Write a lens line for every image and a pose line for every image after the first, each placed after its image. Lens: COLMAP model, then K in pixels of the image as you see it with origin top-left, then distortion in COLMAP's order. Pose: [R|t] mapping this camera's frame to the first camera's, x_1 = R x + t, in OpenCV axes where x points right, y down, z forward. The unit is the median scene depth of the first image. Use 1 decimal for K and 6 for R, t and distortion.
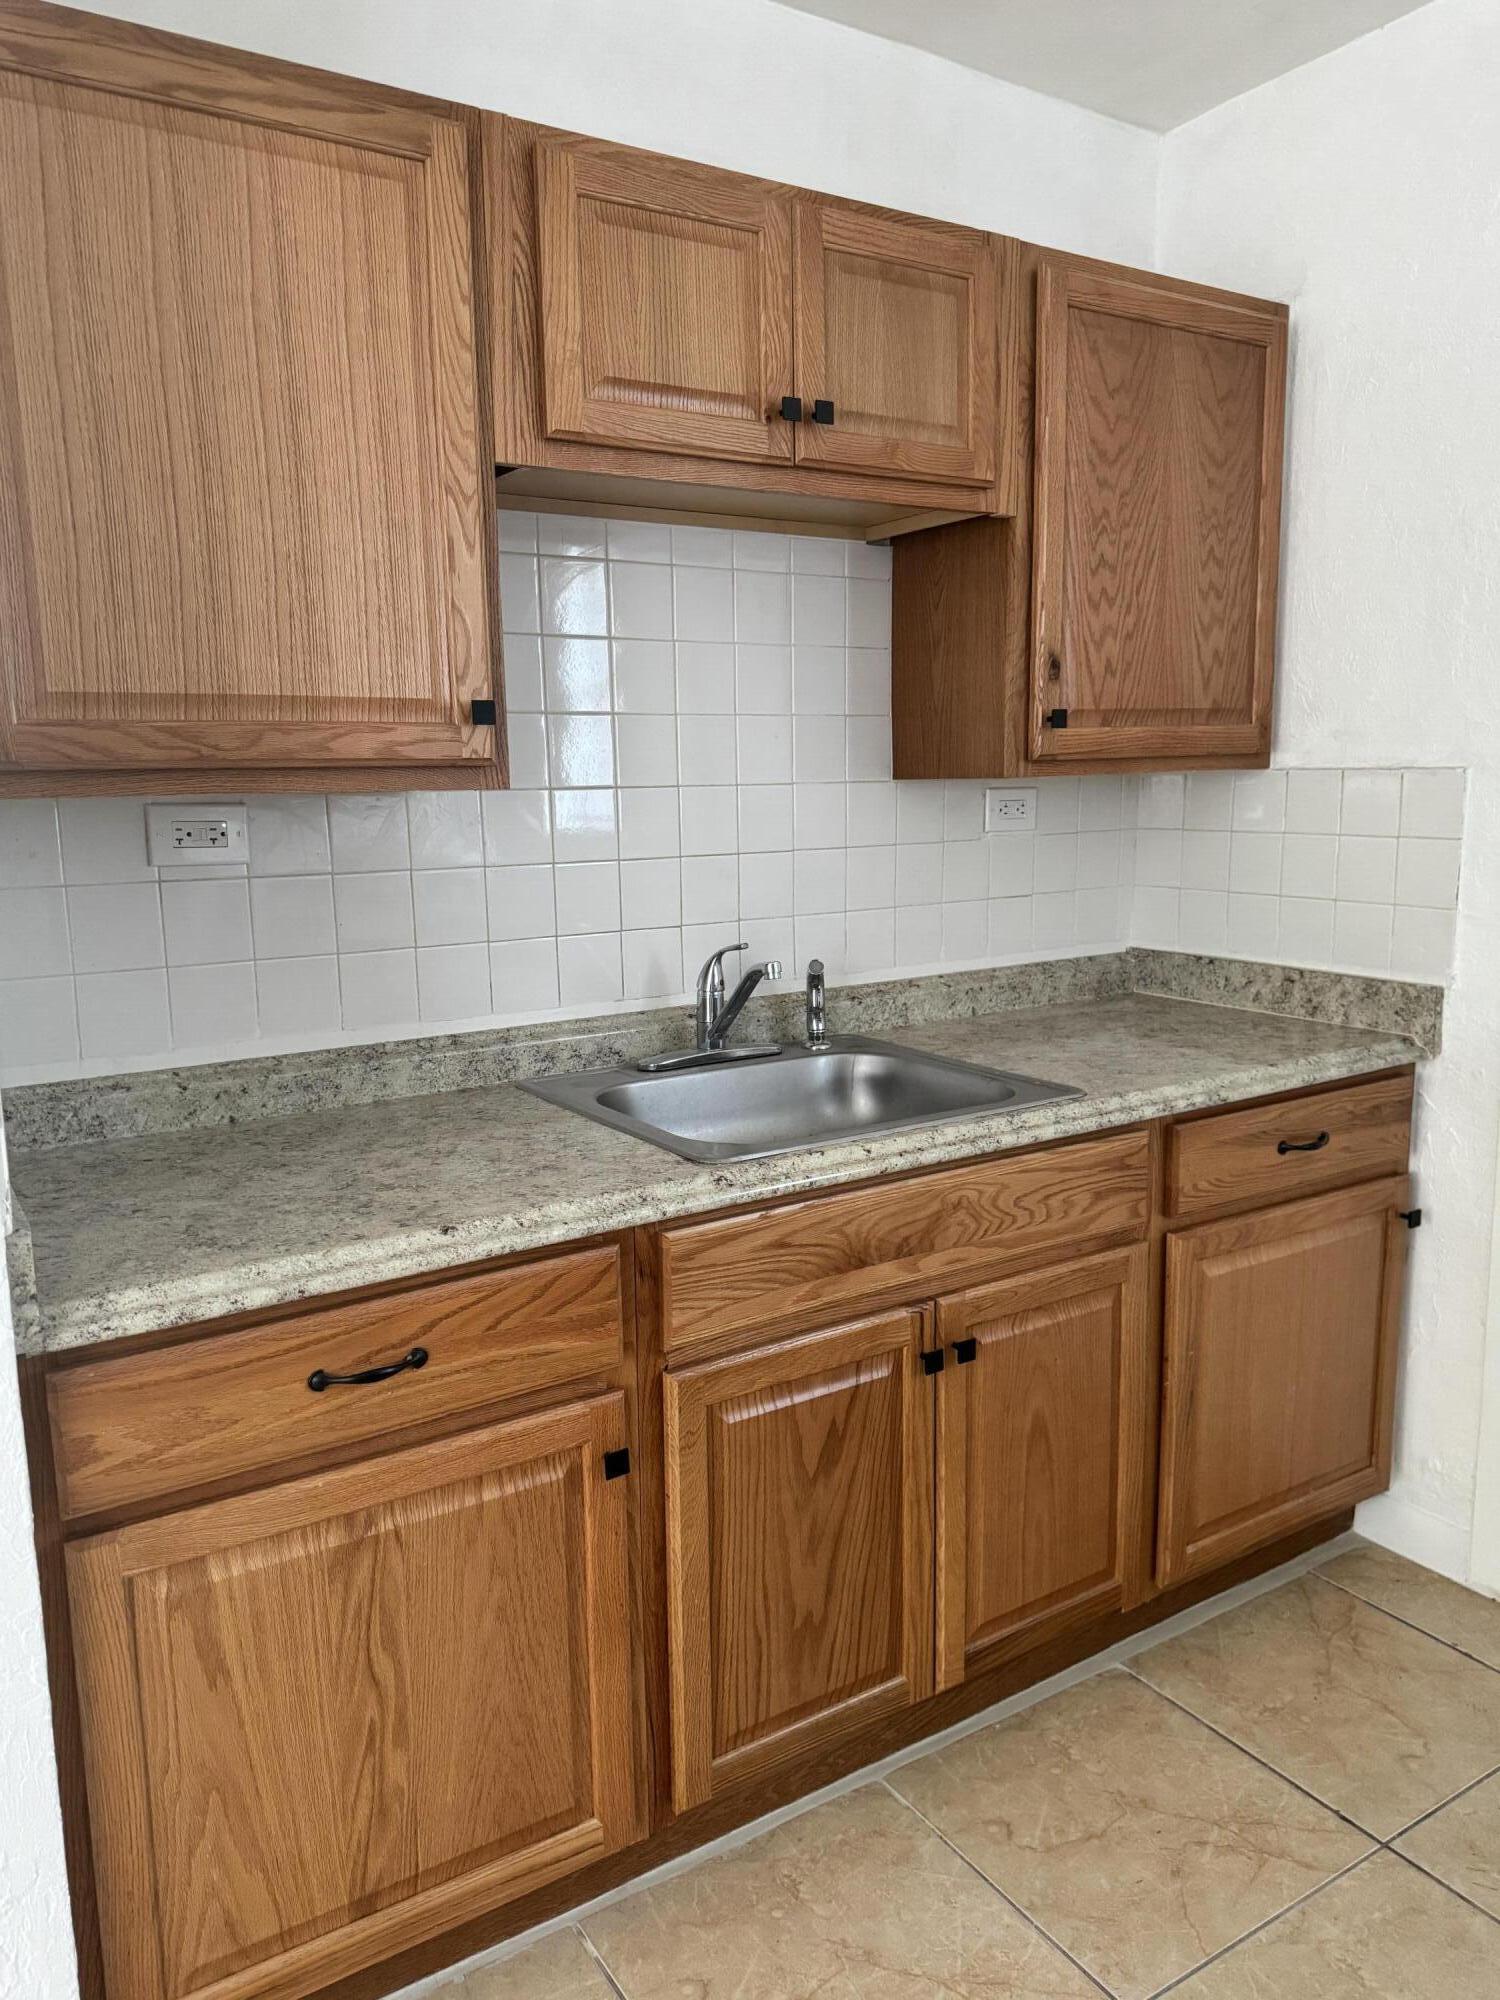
lens RADIAL K [[1452.3, 0, 743.7], [0, 1452.3, 999.1], [0, 0, 1]] dist [0.073649, -0.093903]
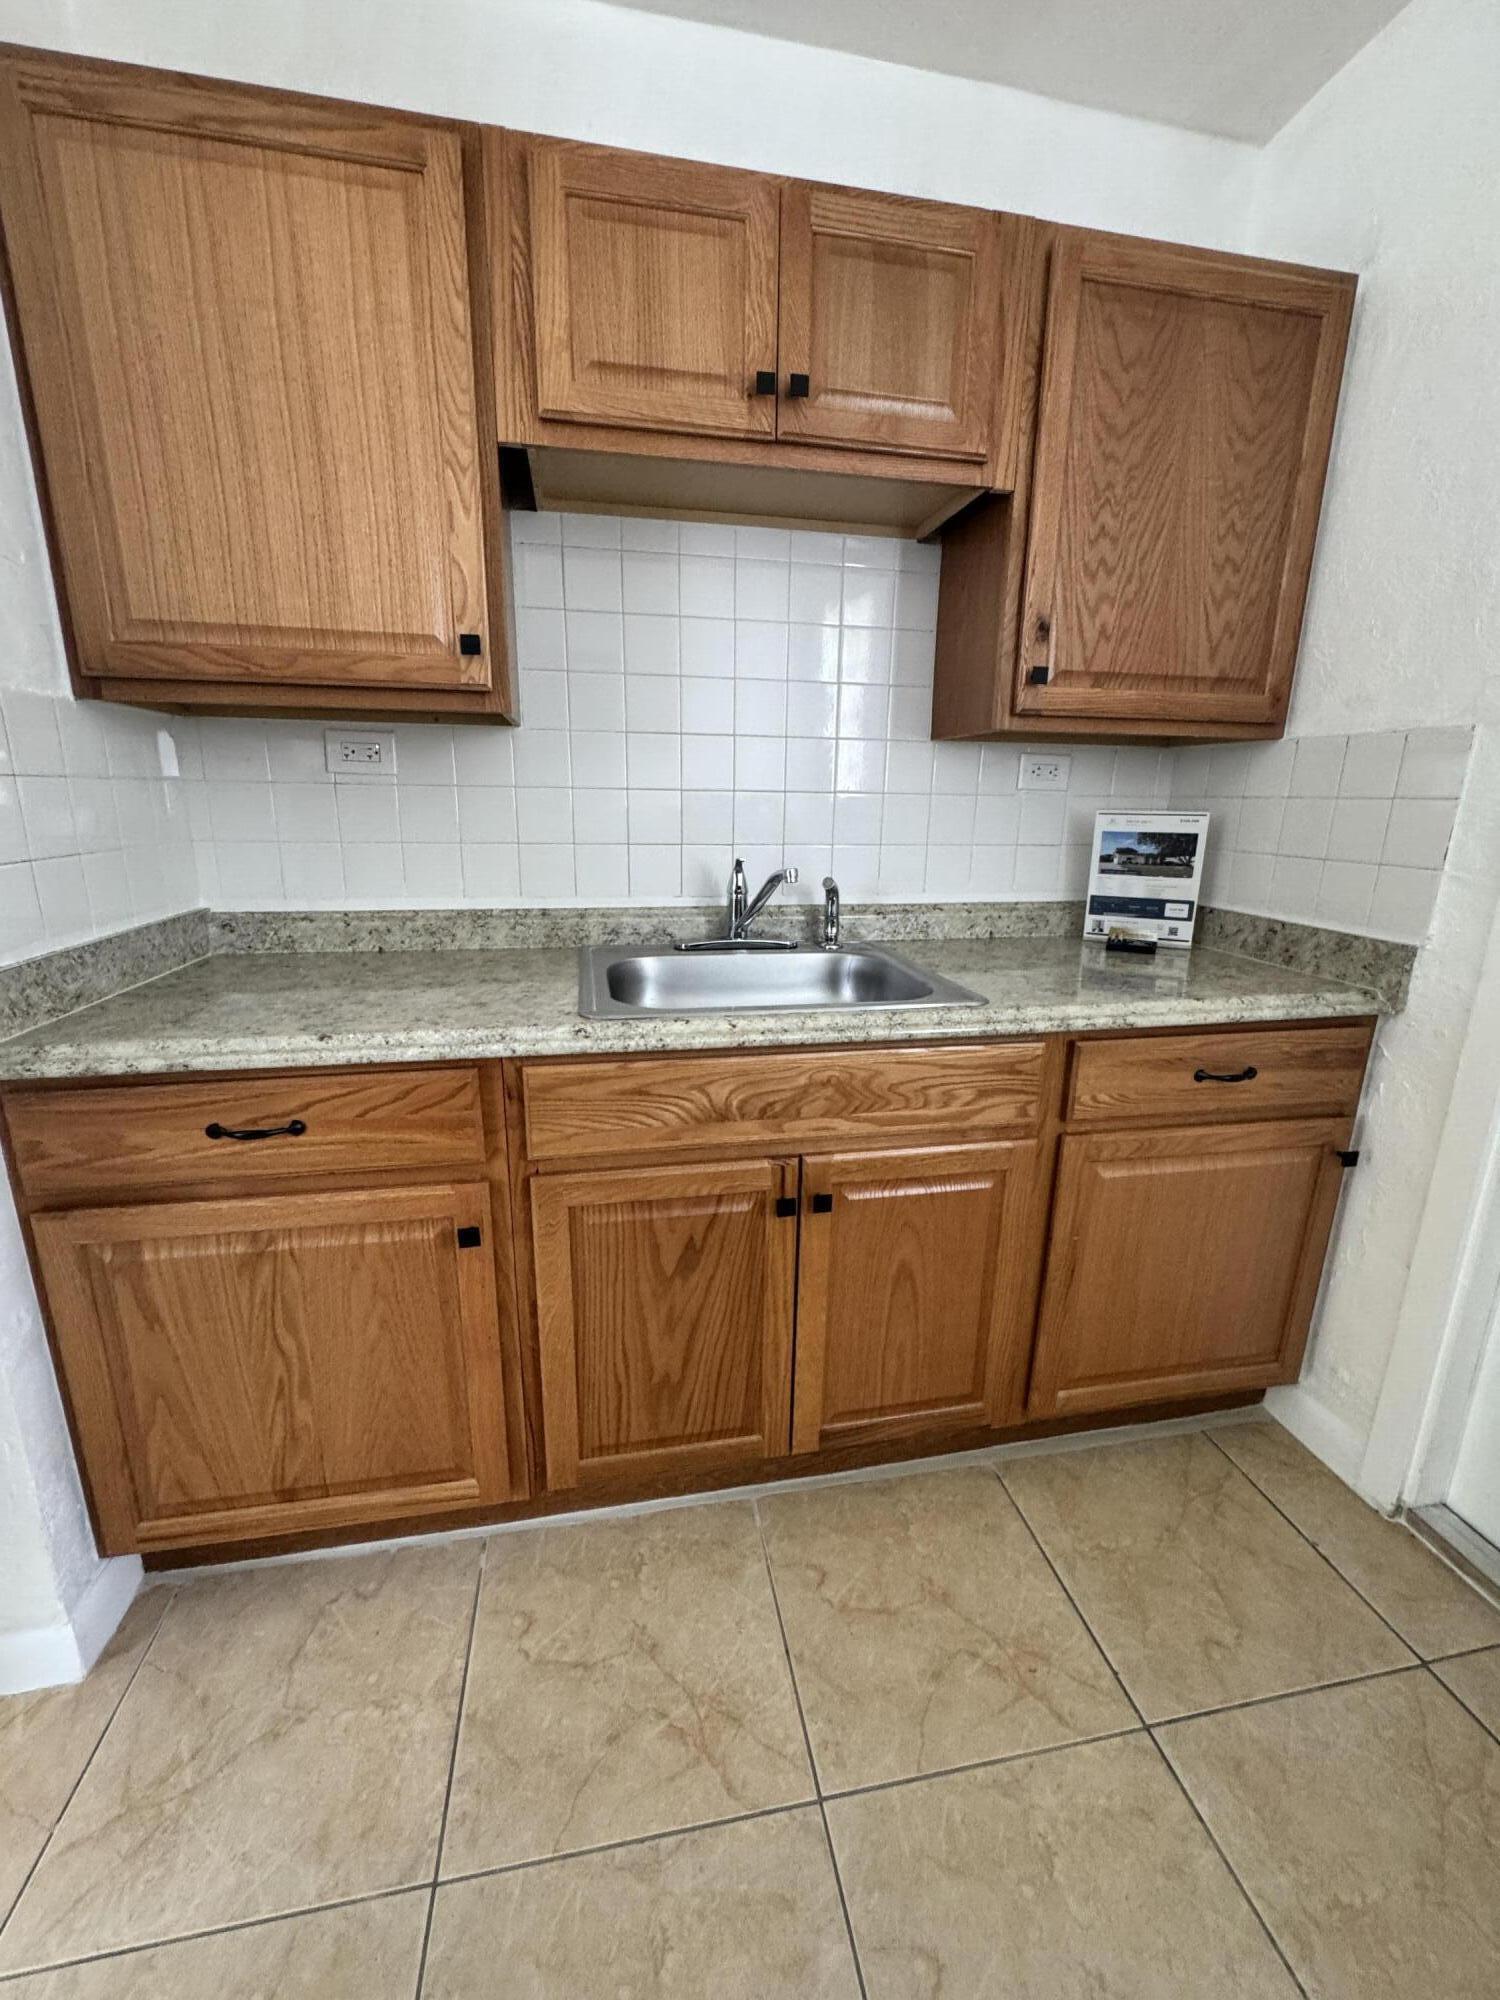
lens RADIAL K [[805.1, 0, 749.4], [0, 805.1, 998.2], [0, 0, 1]] dist [-0.001097, 0.000129]
pose [[0.927772, 0.119875, -0.353369, 0.303702], [-0.089126, 0.990773, 0.102102, 0.014642], [0.362348, -0.063233, 0.929895, 0.375829]]
